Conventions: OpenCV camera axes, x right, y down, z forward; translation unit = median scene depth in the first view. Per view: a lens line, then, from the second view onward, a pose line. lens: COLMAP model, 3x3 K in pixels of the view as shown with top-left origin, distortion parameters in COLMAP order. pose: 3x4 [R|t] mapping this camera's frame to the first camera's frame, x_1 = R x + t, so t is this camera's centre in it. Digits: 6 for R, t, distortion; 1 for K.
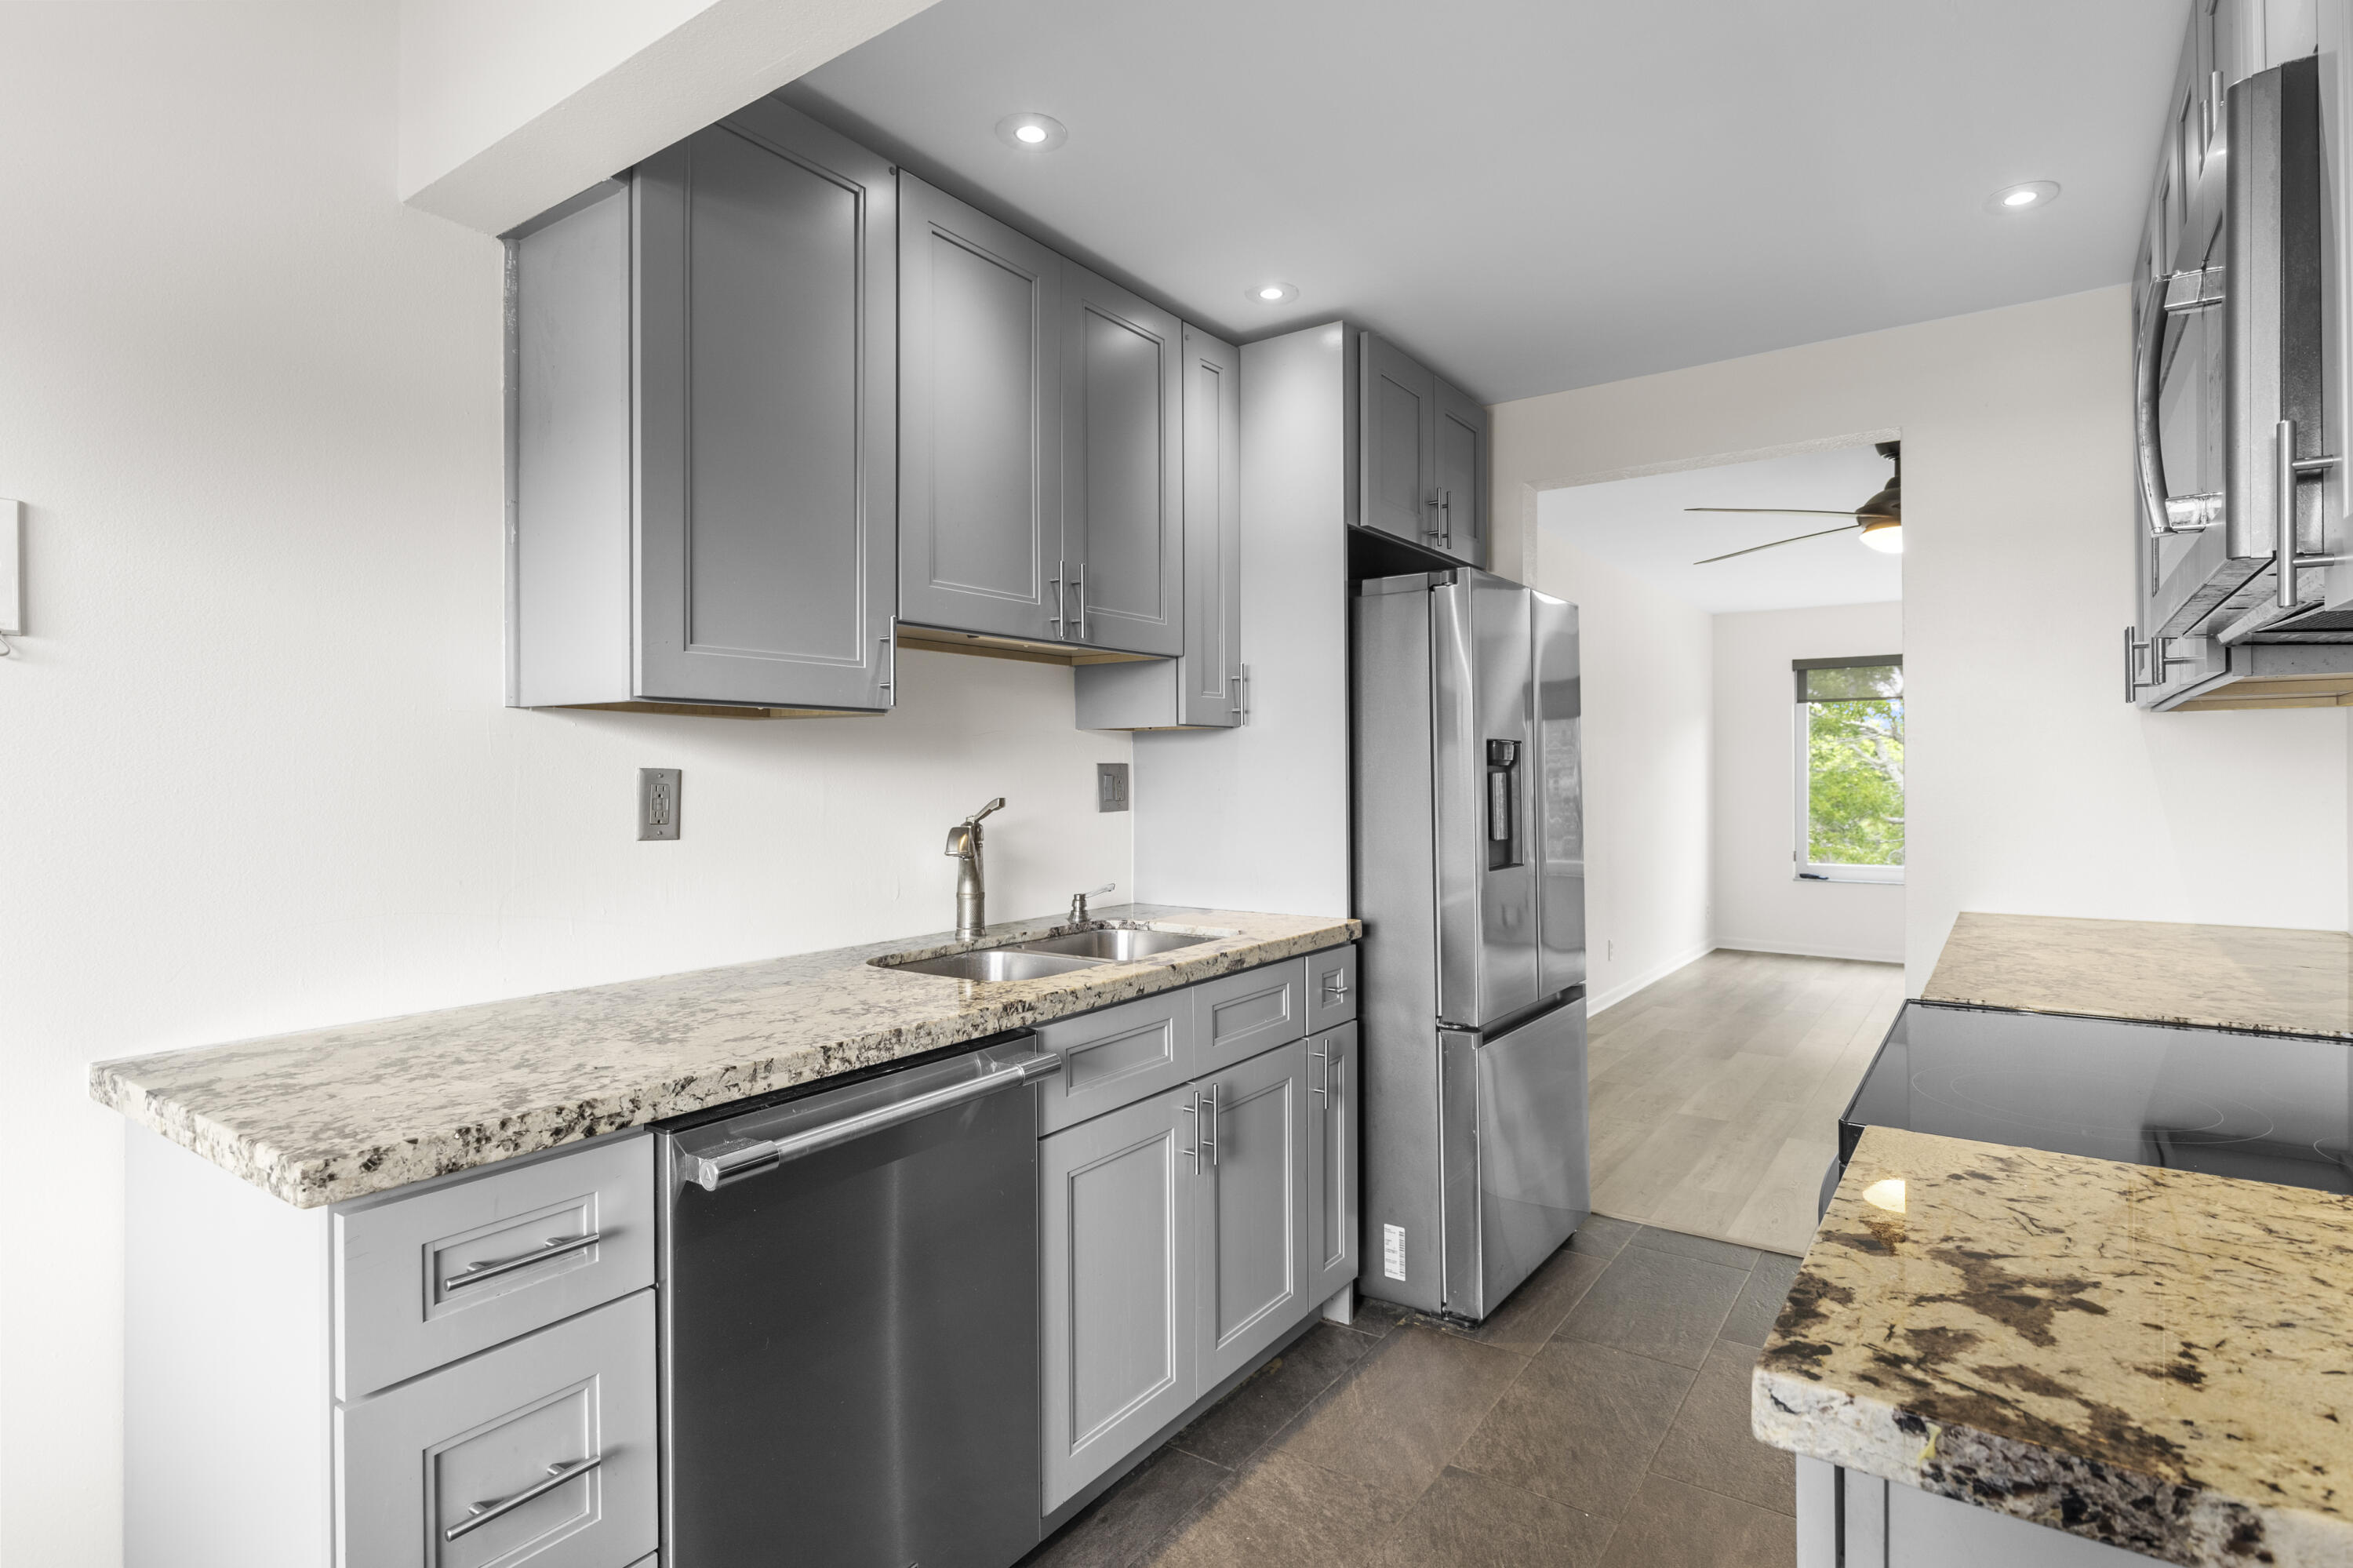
lens RADIAL K [[1198.8, 0, 1185.3], [0, 1198.8, 782.5], [0, 0, 1]] dist [-0.011478, 0.004289]
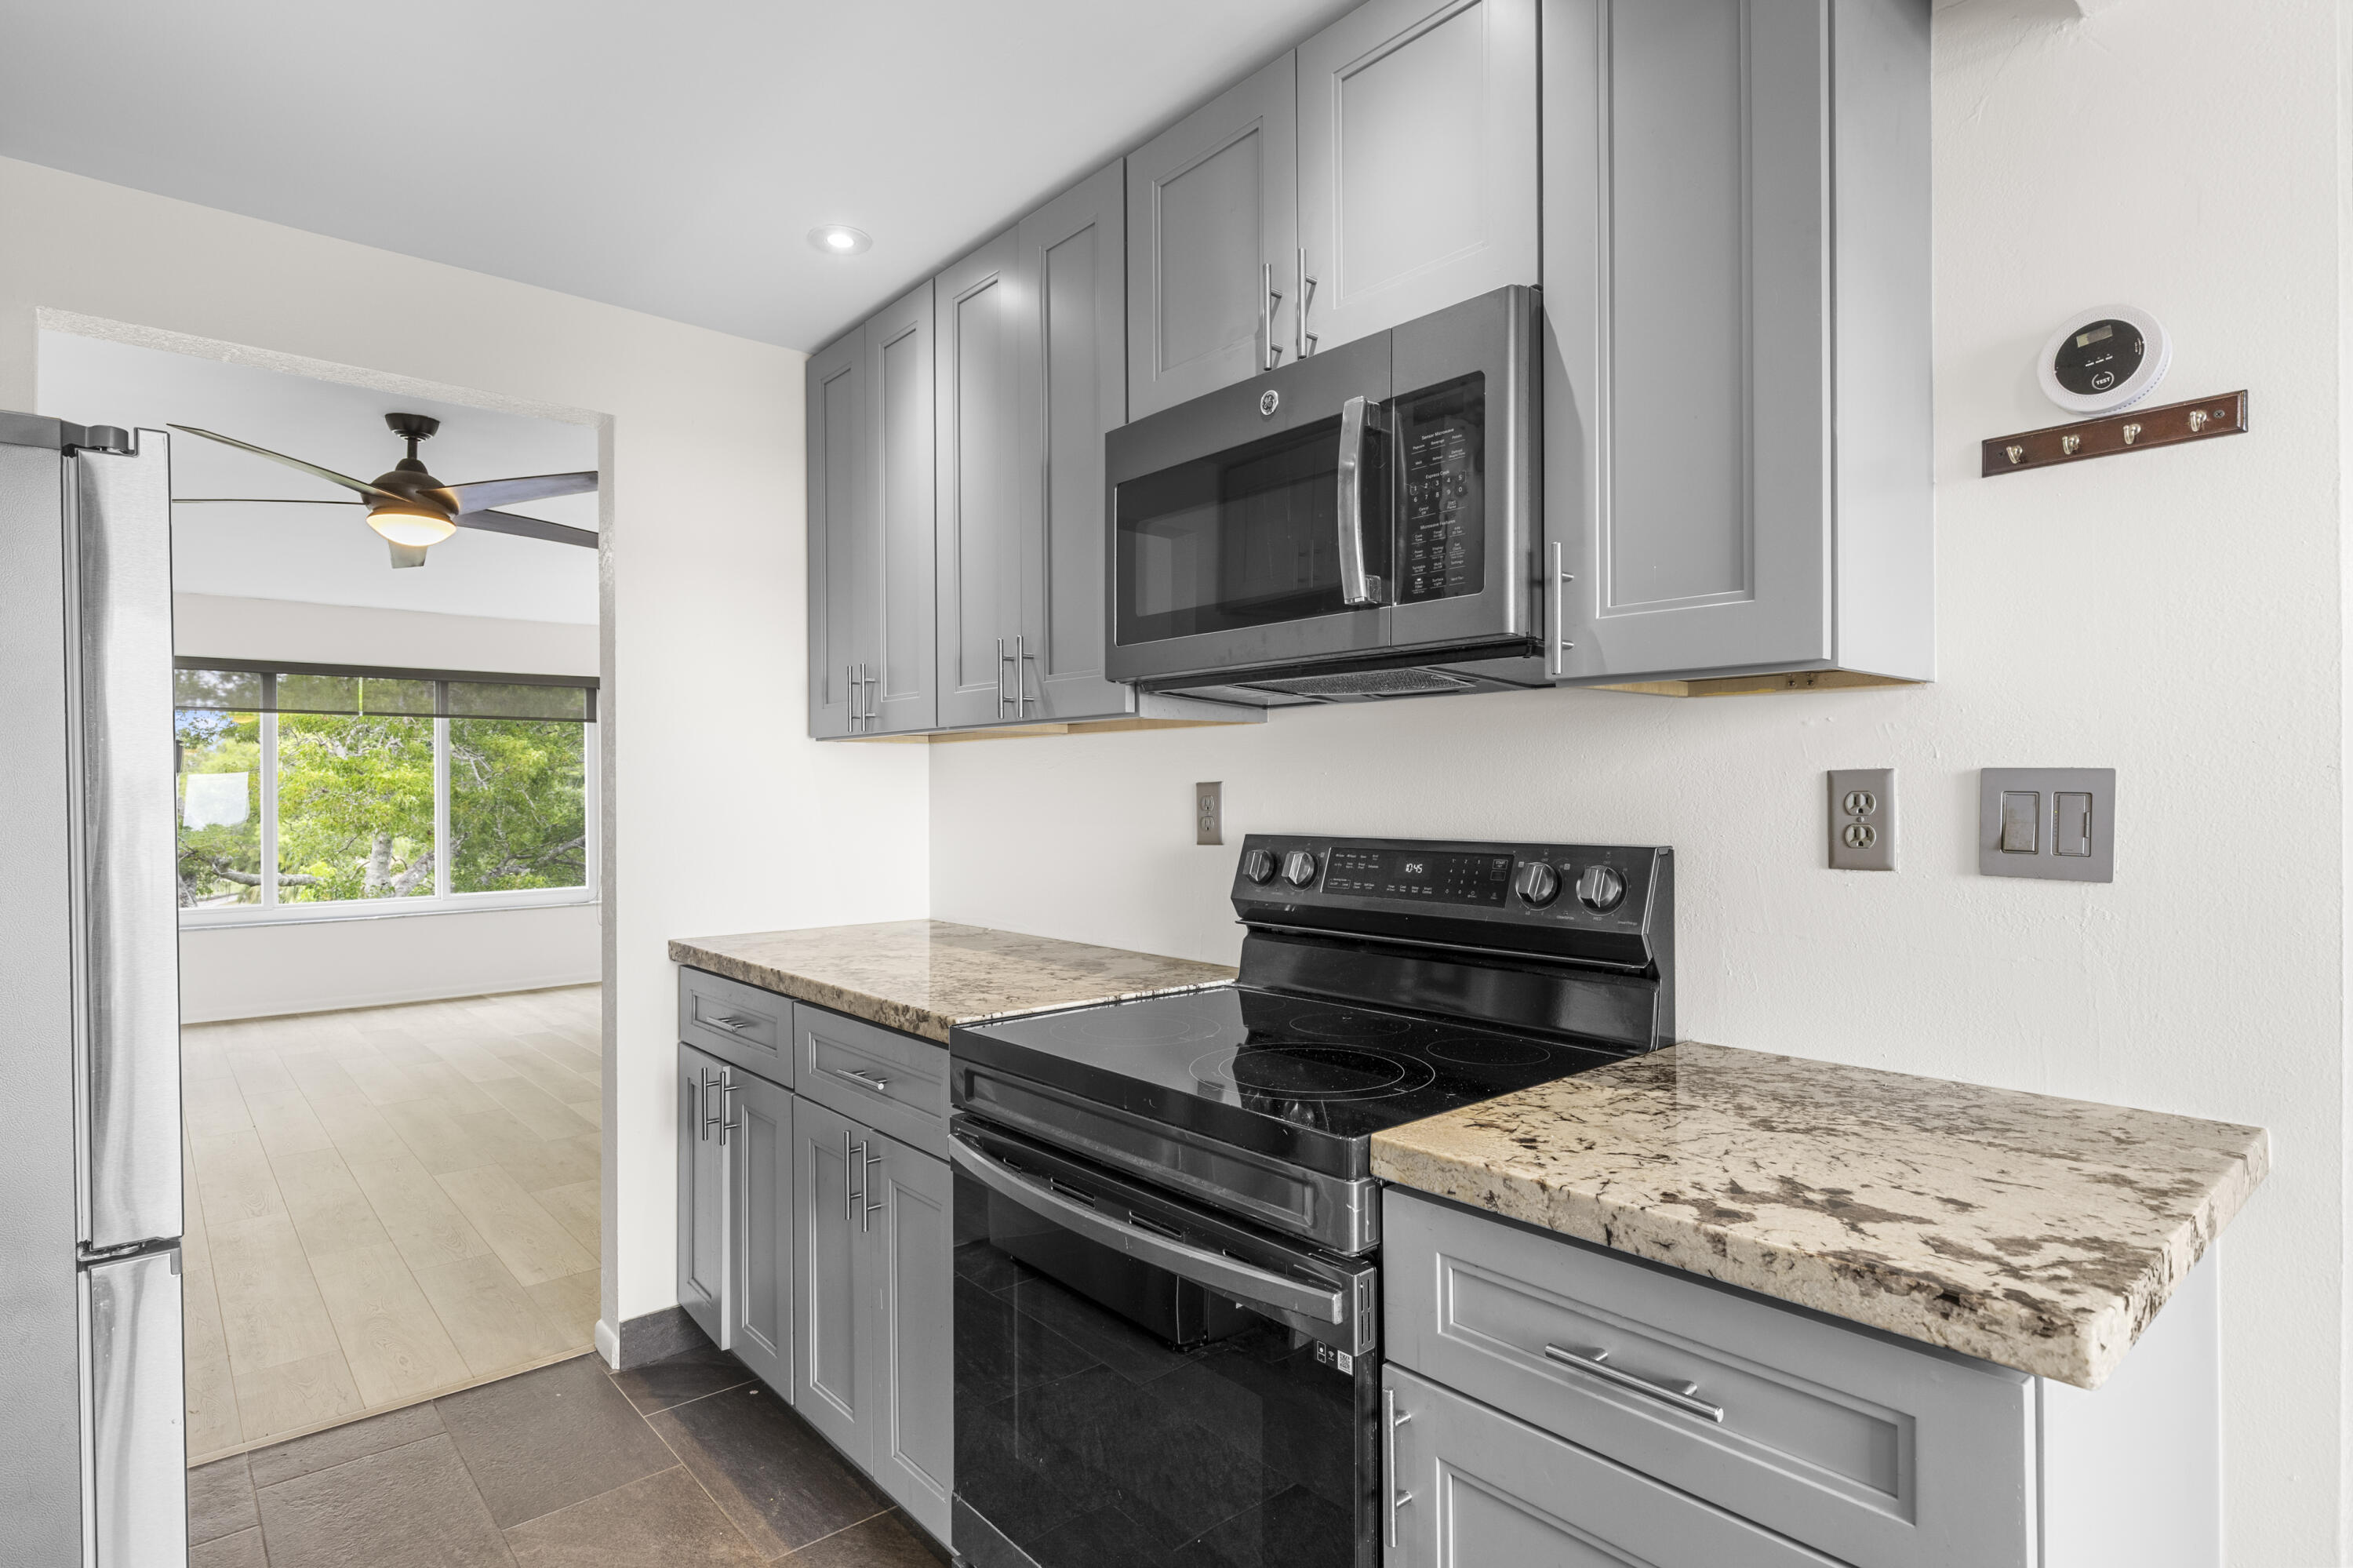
lens RADIAL K [[1198.8, 0, 1181.2], [0, 1198.8, 796.3], [0, 0, 1]] dist [-0.011478, 0.004289]
pose [[0.232289, 0.005148, 0.972633, -0.676648], [0.008239, 0.999940, -0.007261, 0.009673], [-0.972612, 0.009700, 0.232232, 1.368596]]
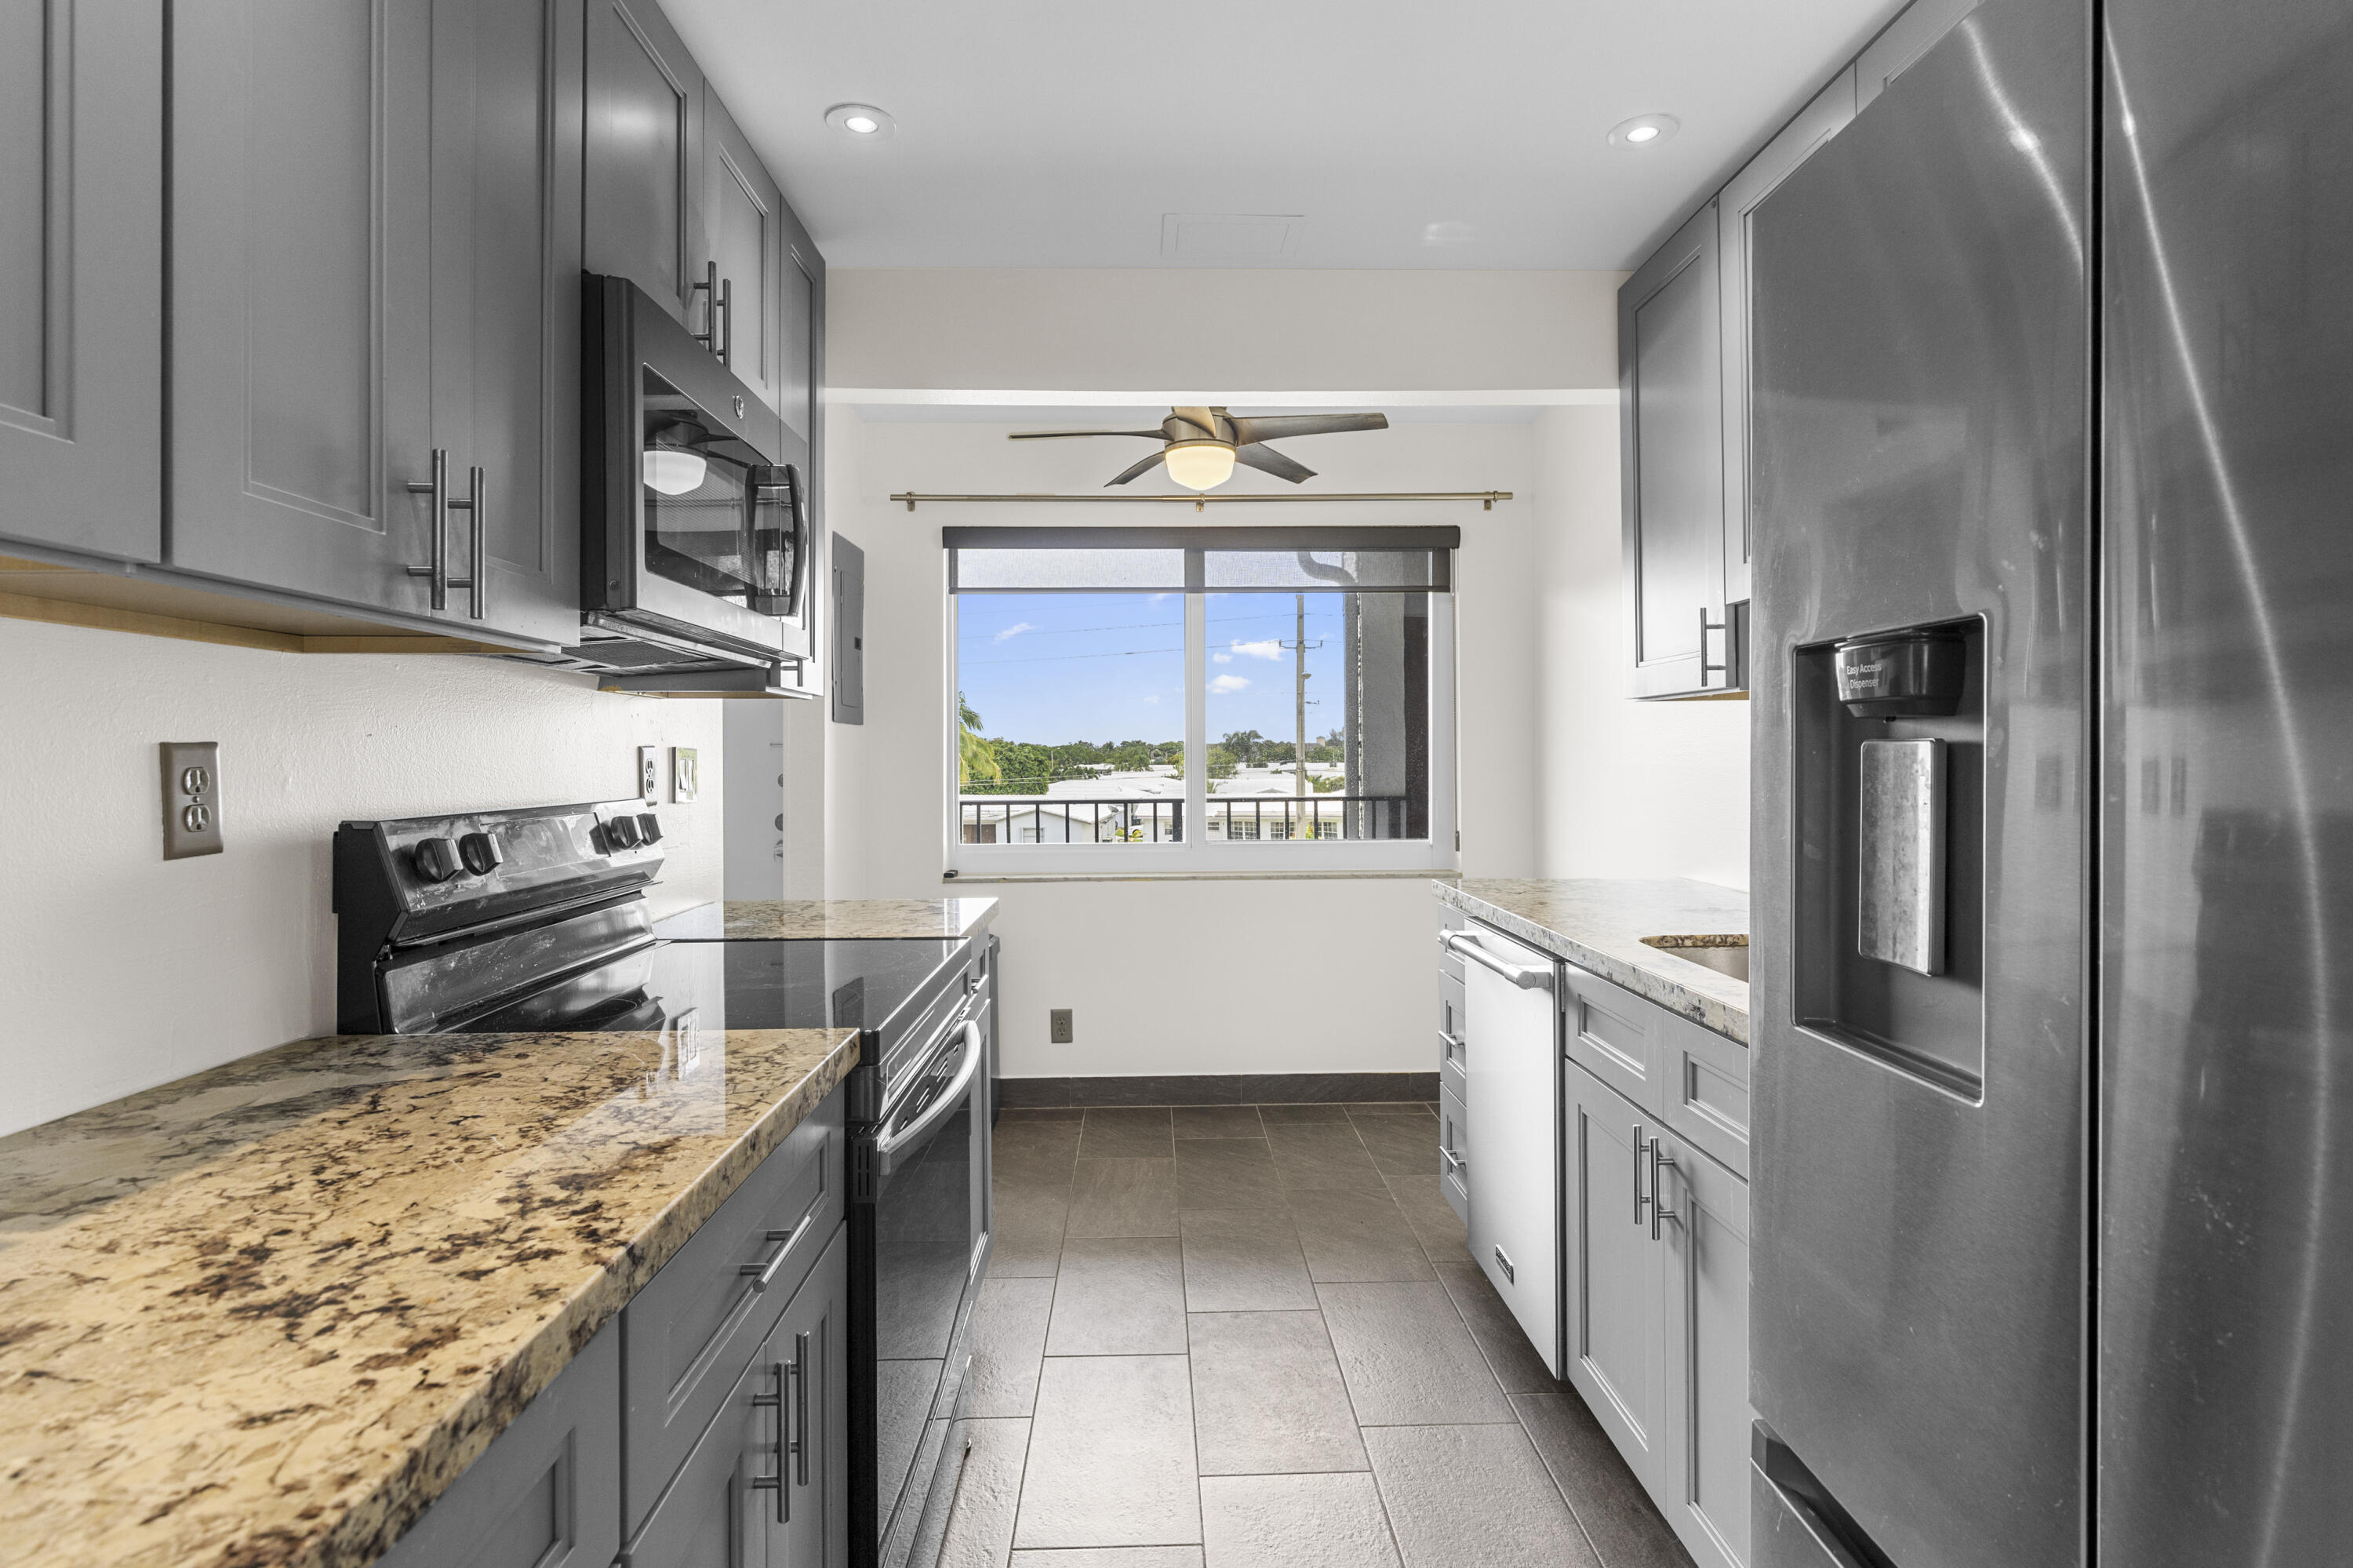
lens RADIAL K [[1198.8, 0, 1176.5], [0, 1198.8, 766.0], [0, 0, 1]] dist [-0.011478, 0.004289]
pose [[-0.801973, 0.023101, -0.596914, 1.364365], [0.013301, 0.999695, 0.020819, -0.023775], [0.597213, 0.008757, -0.802035, 3.434536]]
